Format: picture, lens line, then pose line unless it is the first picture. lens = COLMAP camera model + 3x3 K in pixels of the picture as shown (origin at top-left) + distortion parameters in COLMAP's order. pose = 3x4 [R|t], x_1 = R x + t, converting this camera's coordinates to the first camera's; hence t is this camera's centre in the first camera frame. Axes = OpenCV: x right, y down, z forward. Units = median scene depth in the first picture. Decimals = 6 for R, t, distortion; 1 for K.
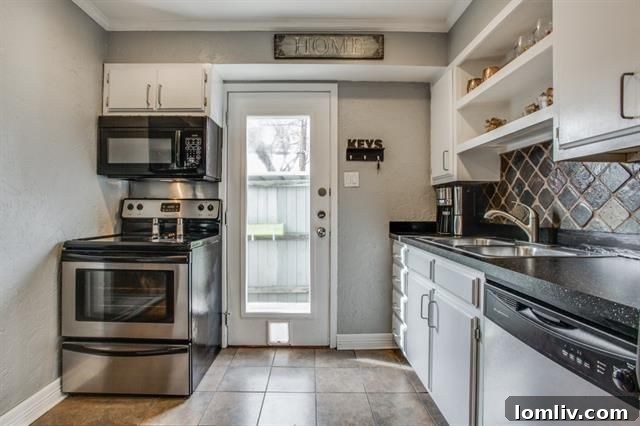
lens RADIAL K [[302.2, 0, 308.2], [0, 302.2, 209.7], [0, 0, 1]] dist [-0.034376, 0.000219]
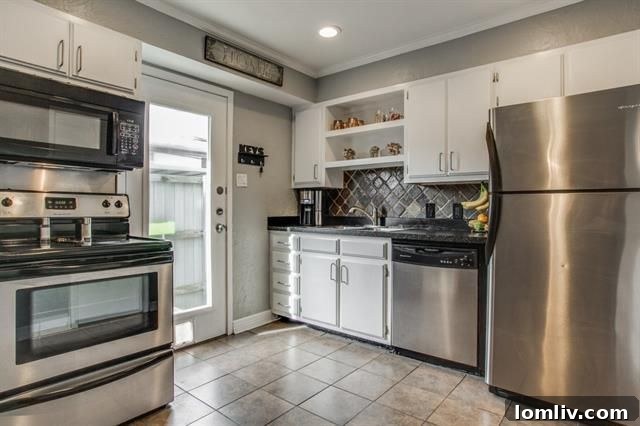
lens RADIAL K [[330.6, 0, 318.0], [0, 330.6, 209.4], [0, 0, 1]] dist [-0.032692, 0.019058]
pose [[0.667108, -0.003299, 0.744954, -0.636864], [0.000260, 0.999991, 0.004196, 0.004107], [-0.744961, -0.002605, 0.667103, -0.032377]]
